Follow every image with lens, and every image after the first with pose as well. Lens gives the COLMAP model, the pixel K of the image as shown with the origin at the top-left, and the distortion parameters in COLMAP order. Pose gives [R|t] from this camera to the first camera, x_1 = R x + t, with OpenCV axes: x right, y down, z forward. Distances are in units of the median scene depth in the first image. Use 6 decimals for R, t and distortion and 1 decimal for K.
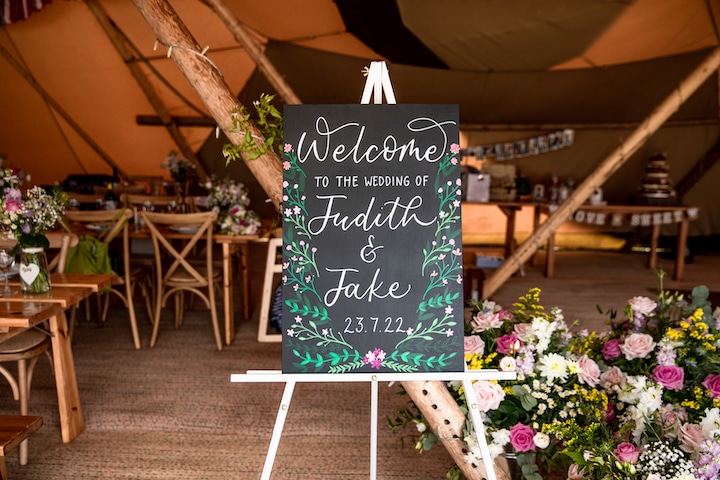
lens RADIAL K [[633.1, 0, 360.0], [0, 633.1, 240.0], [0, 0, 1]] dist [0.006395, 0.001086]
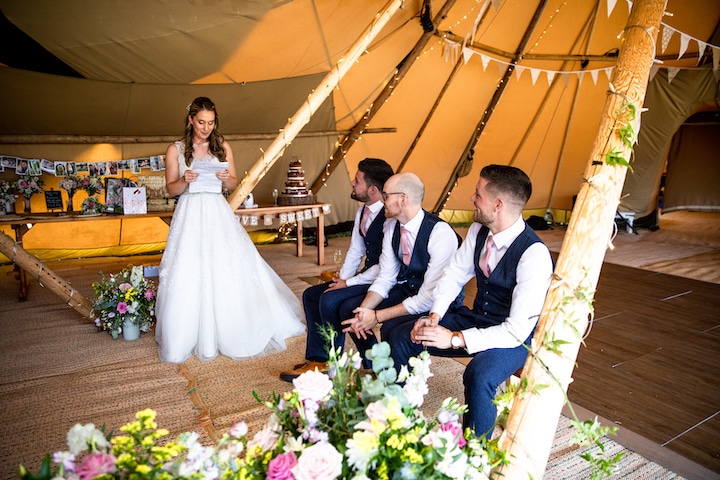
lens RADIAL K [[527.2, 0, 360.0], [0, 527.2, 240.0], [0, 0, 1]] dist [-0.077170, 0.090940]
pose [[0.845652, -0.108475, 0.522595, 0.050654], [0.102208, 0.993921, 0.040918, -0.018214], [-0.523857, 0.018811, 0.851599, 0.118503]]
